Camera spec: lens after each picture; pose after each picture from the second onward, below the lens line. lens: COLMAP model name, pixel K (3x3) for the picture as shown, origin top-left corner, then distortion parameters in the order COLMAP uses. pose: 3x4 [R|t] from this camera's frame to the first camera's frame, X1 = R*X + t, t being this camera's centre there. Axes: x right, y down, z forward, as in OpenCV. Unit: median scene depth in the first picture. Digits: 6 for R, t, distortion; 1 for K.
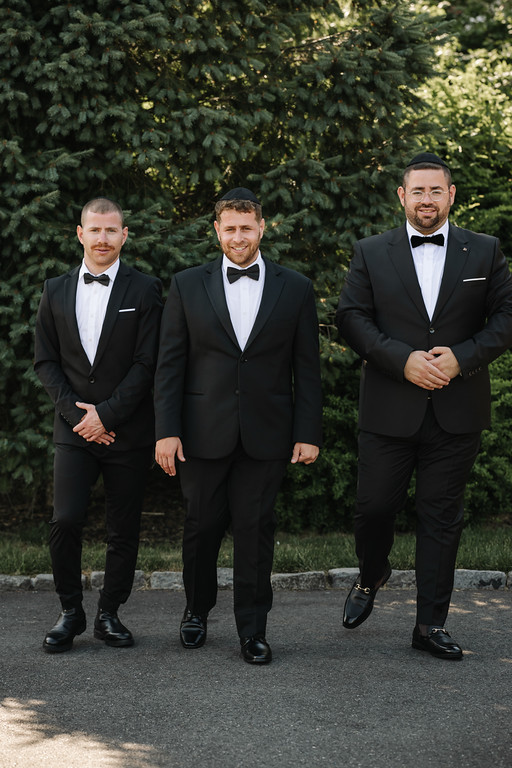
lens RADIAL K [[2058.0, 0, 256.1], [0, 2058.0, 346.3], [0, 0, 1]] dist [0.017894, -0.681117]
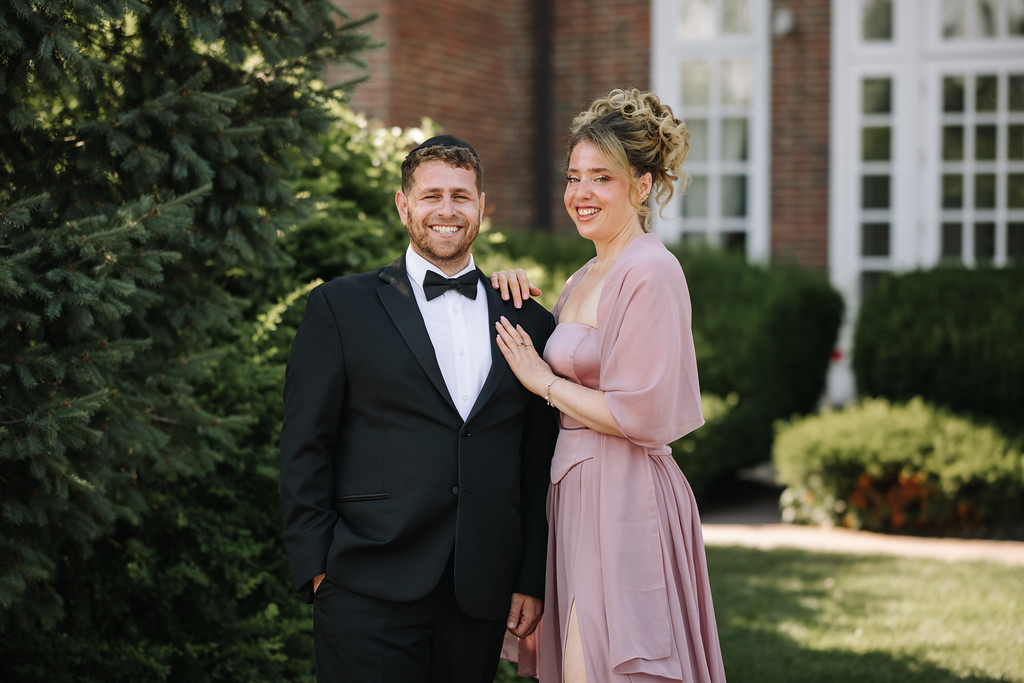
lens RADIAL K [[2616.3, 0, 460.6], [0, 2616.3, 372.4], [0, 0, 1]] dist [0.043599, -0.303859]
pose [[0.876450, -0.033291, 0.480340, -0.243416], [0.048967, 0.998597, -0.020136, -0.002549], [-0.478996, 0.041169, 0.876851, 0.389523]]
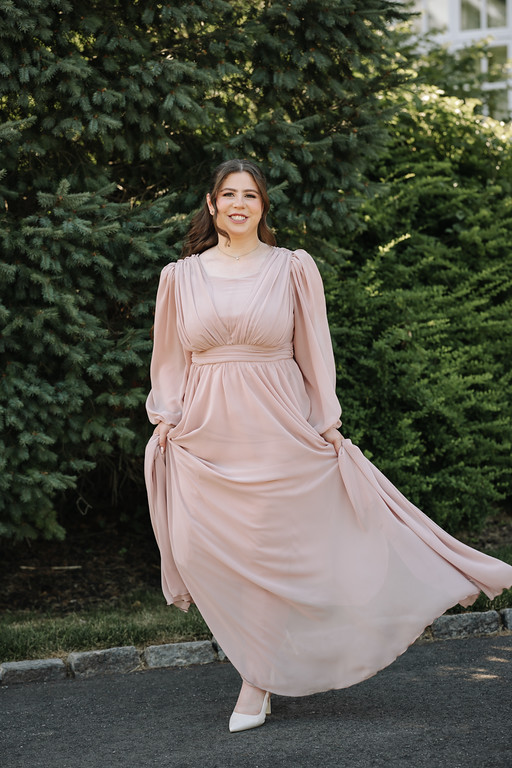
lens RADIAL K [[1973.3, 0, 242.1], [0, 1973.3, 362.4], [0, 0, 1]] dist [0.037791, -0.431179]
pose [[0.975748, -0.066103, 0.208676, -0.161522], [0.065412, 0.997806, 0.010218, -0.004638], [-0.208894, 0.003679, 0.977931, 0.242157]]
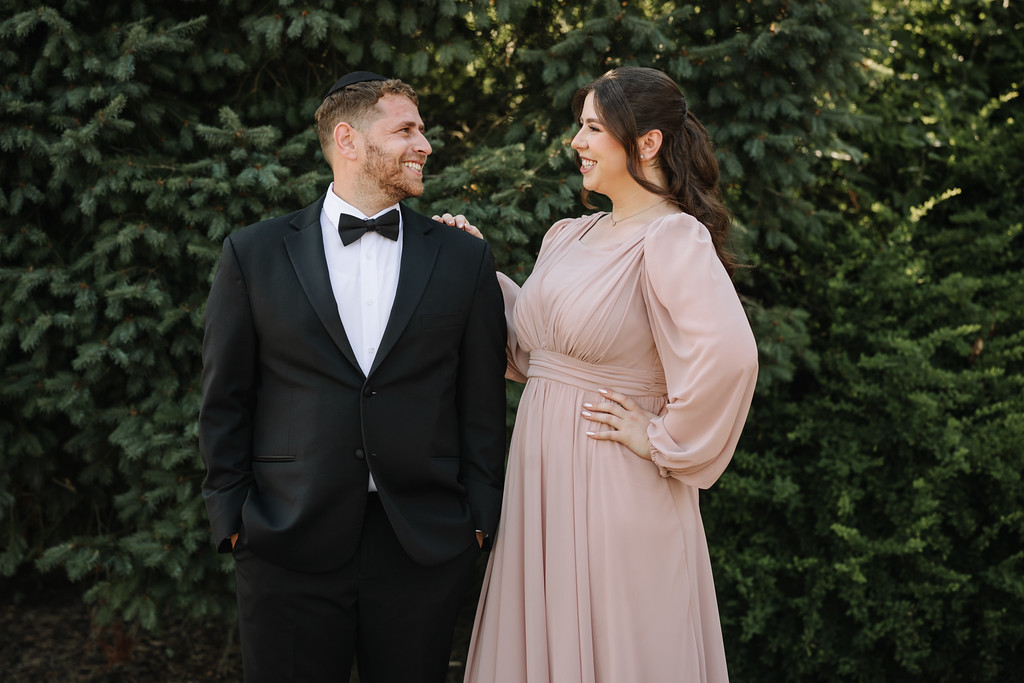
lens RADIAL K [[2541.1, 0, 478.8], [0, 2541.1, 364.5], [0, 0, 1]] dist [0.044641, -0.142509]
pose [[0.978402, -0.026865, -0.204958, 0.121849], [0.029026, 0.999550, 0.007547, -0.007381], [0.204663, -0.013333, 0.978742, 0.355797]]
